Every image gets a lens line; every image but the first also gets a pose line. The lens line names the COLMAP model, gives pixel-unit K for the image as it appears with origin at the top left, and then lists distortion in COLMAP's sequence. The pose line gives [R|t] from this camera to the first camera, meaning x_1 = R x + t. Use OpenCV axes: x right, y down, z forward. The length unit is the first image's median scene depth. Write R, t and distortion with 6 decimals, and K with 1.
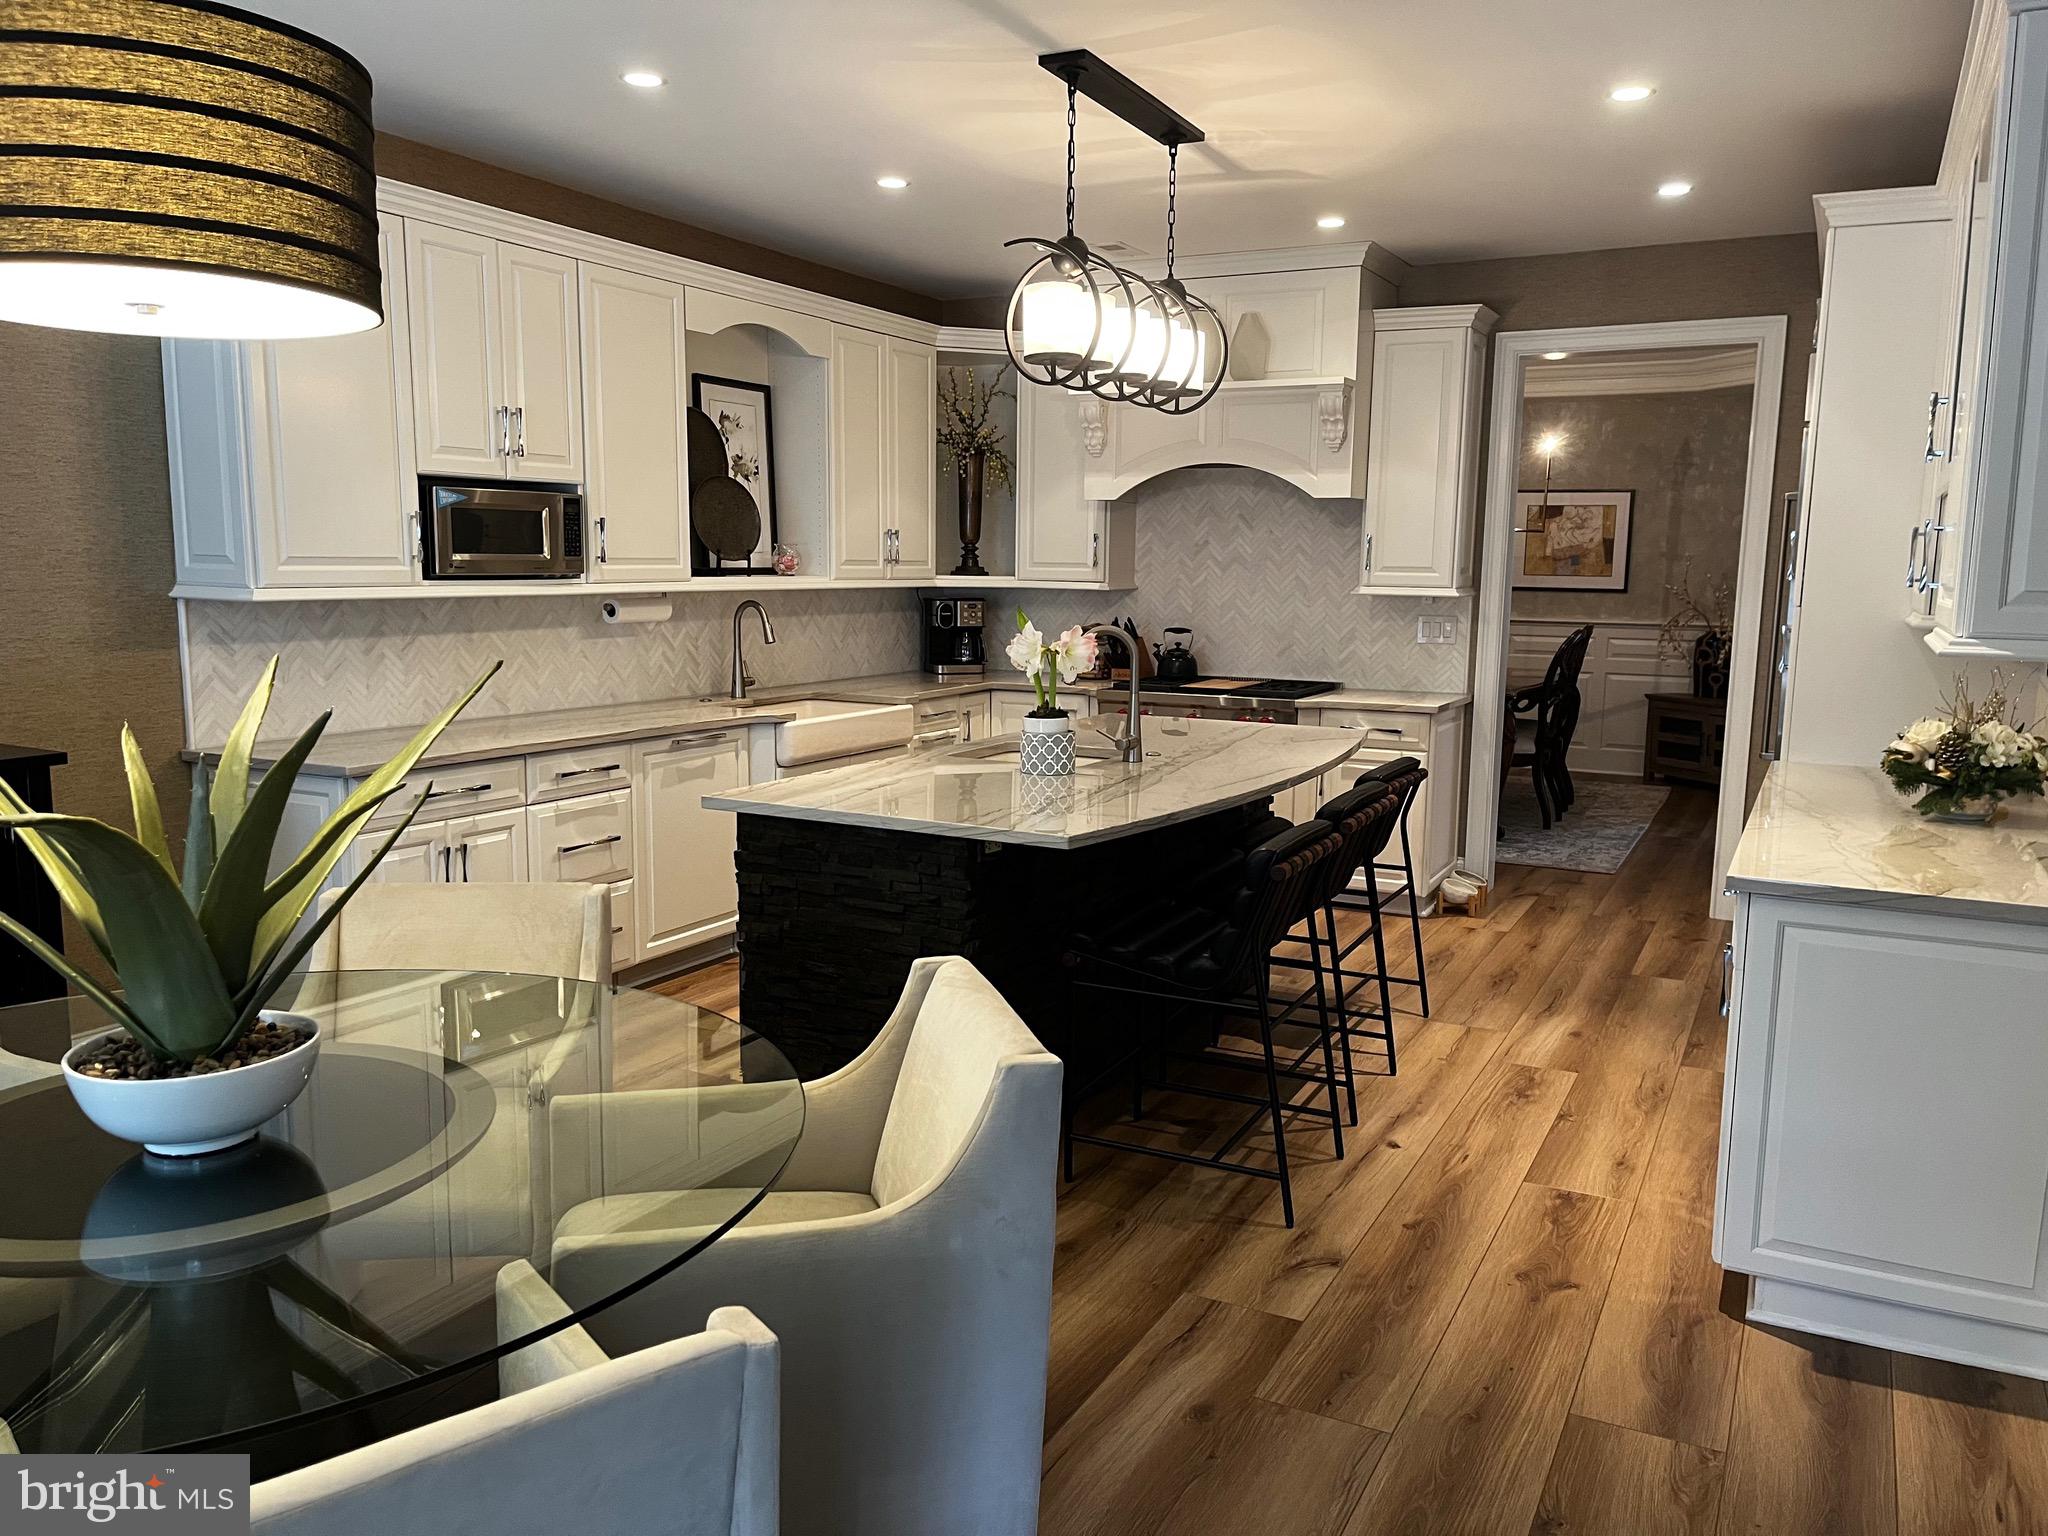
lens RADIAL K [[1544.2, 0, 1025.7], [0, 1544.2, 772.6], [0, 0, 1]] dist [0.034325, -0.023789]
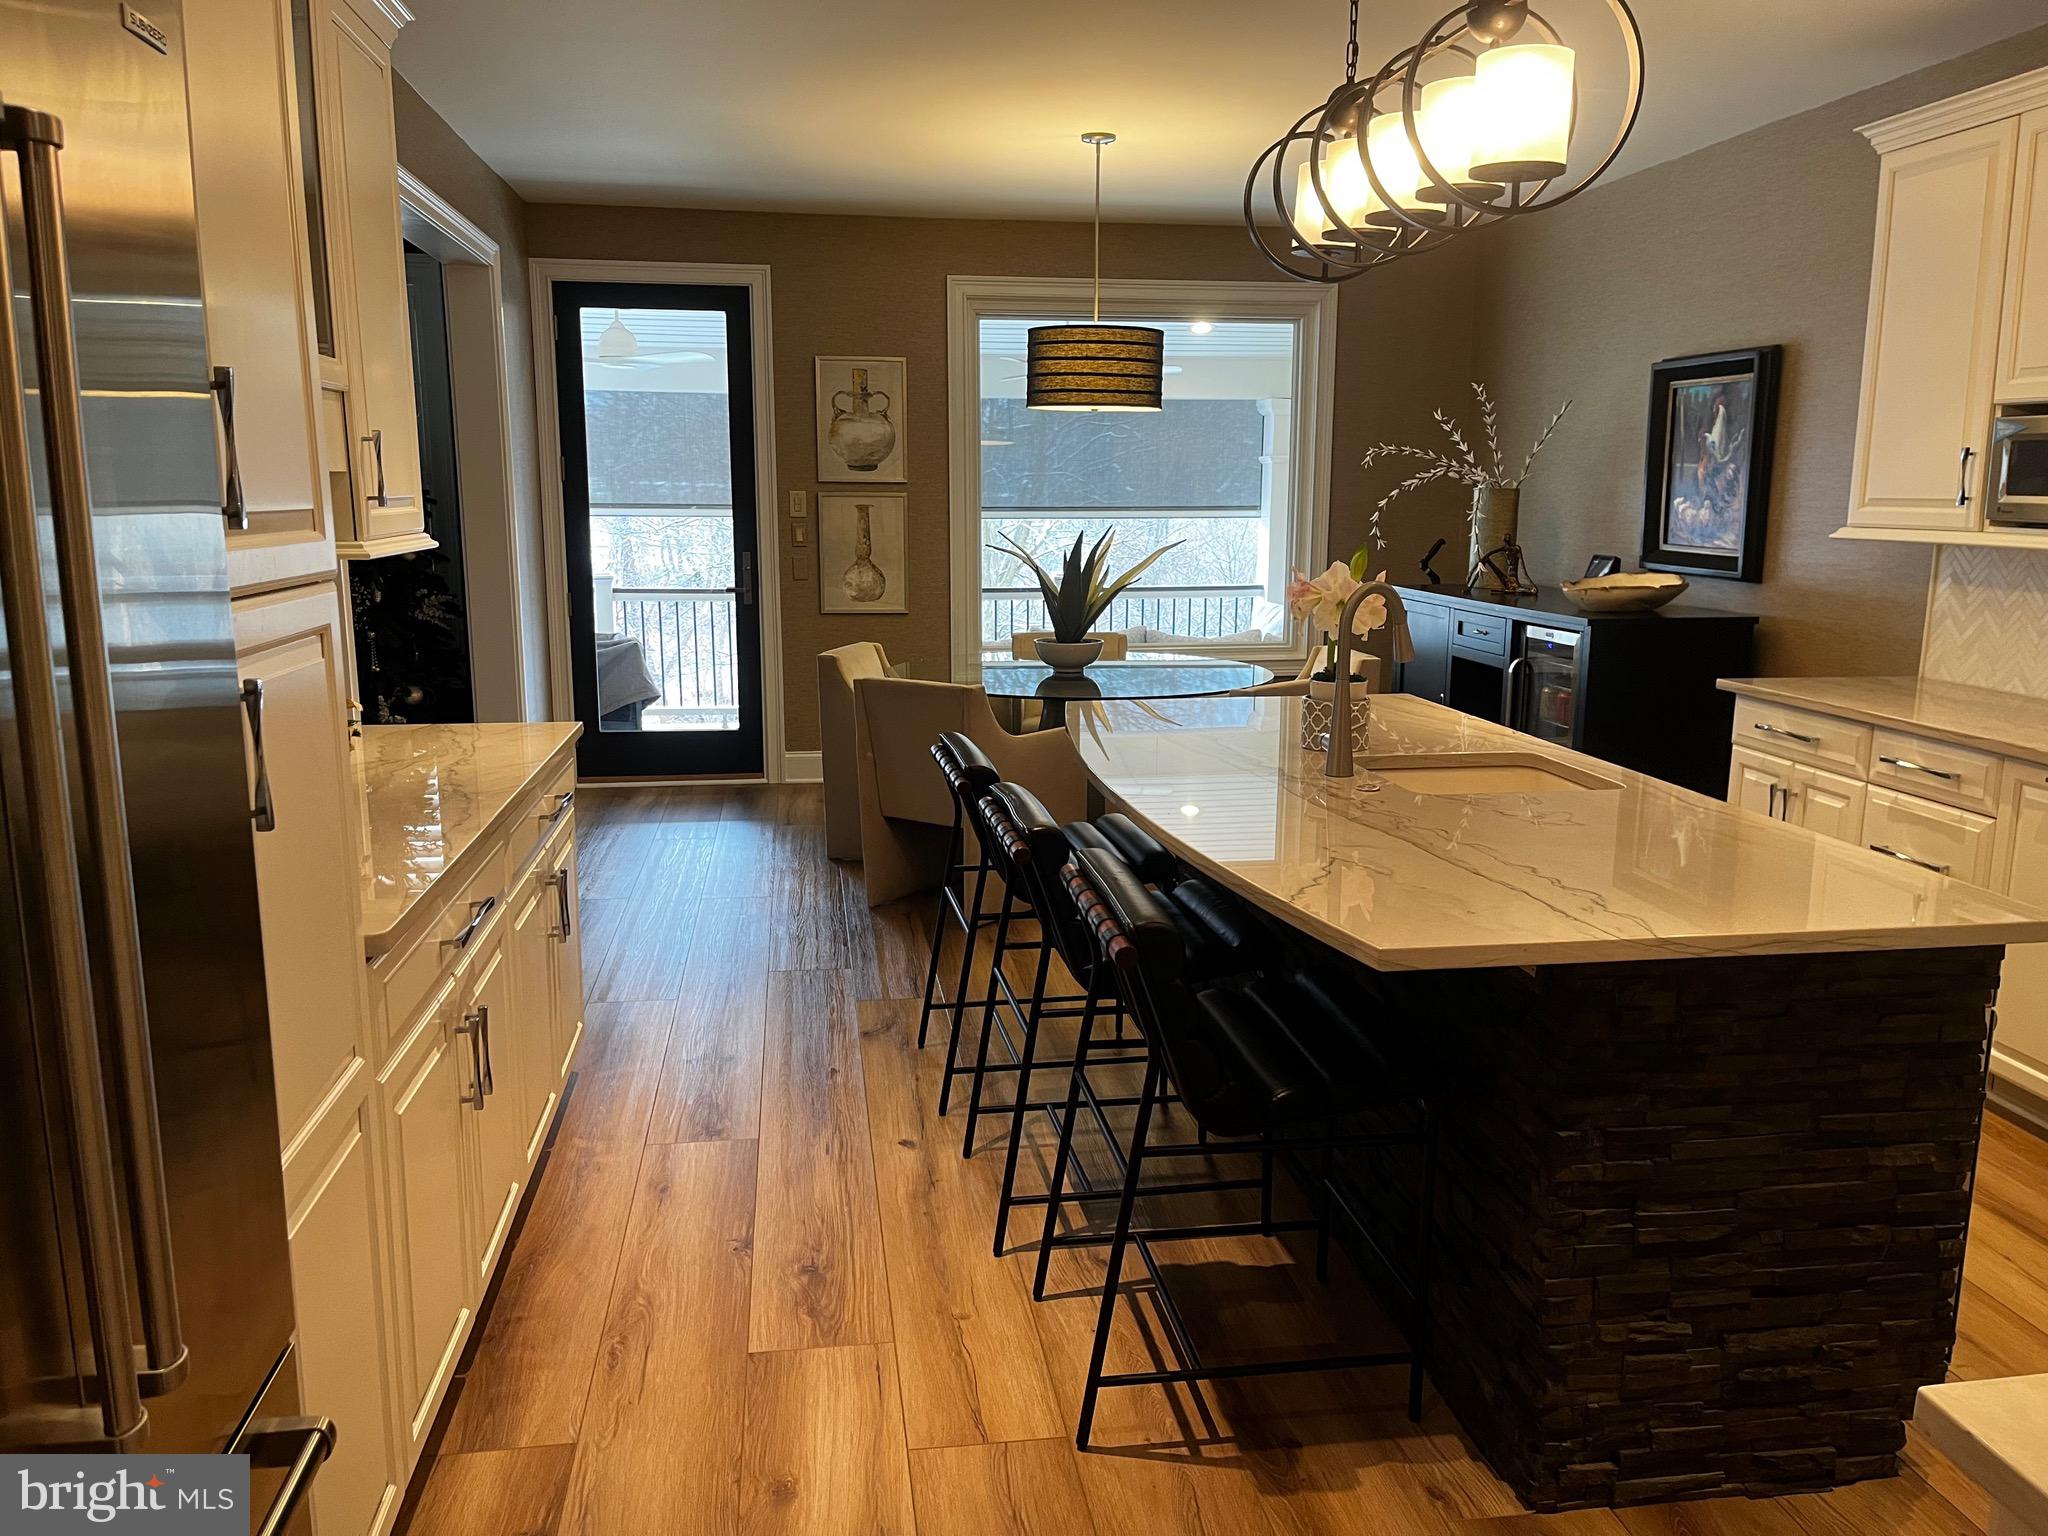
lens RADIAL K [[1544.2, 0, 1026.4], [0, 1544.2, 766.9], [0, 0, 1]] dist [0.034325, -0.023789]
pose [[-0.808529, 0.085959, -0.582145, 0.603188], [-0.099863, 0.954881, 0.279695, -0.195530], [0.579922, 0.284276, -0.763465, 1.469652]]
